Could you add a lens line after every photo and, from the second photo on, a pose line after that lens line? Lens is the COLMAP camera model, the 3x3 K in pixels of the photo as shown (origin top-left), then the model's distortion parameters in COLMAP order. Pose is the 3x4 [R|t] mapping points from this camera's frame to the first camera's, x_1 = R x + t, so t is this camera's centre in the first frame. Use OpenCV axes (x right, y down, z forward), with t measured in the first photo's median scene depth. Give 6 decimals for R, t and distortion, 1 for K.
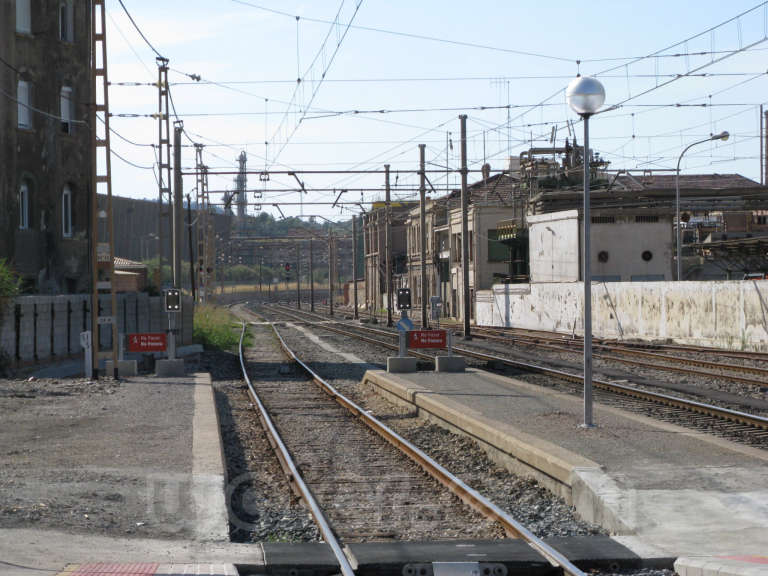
lens RADIAL K [[2648.1, 0, 384.0], [0, 2648.1, 288.0], [0, 0, 1]] dist [0.132355, 1.649866]
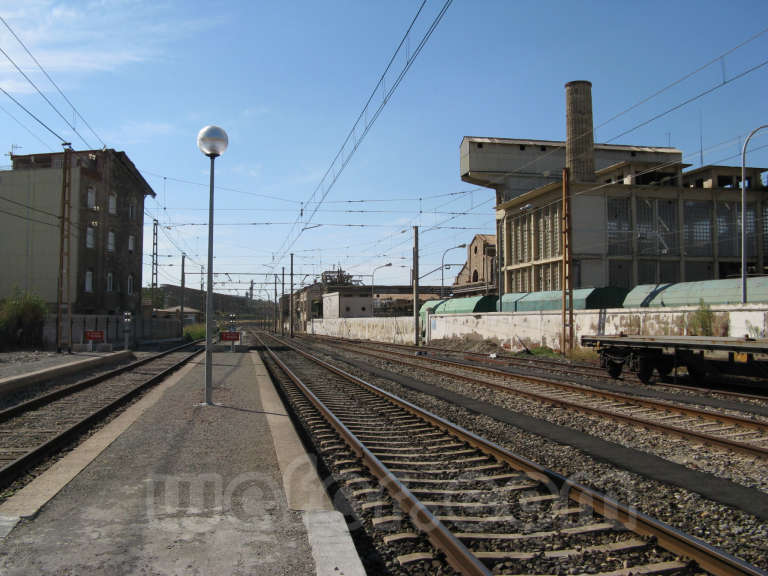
lens RADIAL K [[795.6, 0, 384.0], [0, 795.6, 288.0], [0, 0, 1]] dist [-0.194498, 0.213273]
pose [[0.994185, 0.019638, 0.105879, 0.048809], [-0.014893, 0.998857, -0.045427, 0.005401], [-0.106650, 0.043586, 0.993341, 0.255842]]
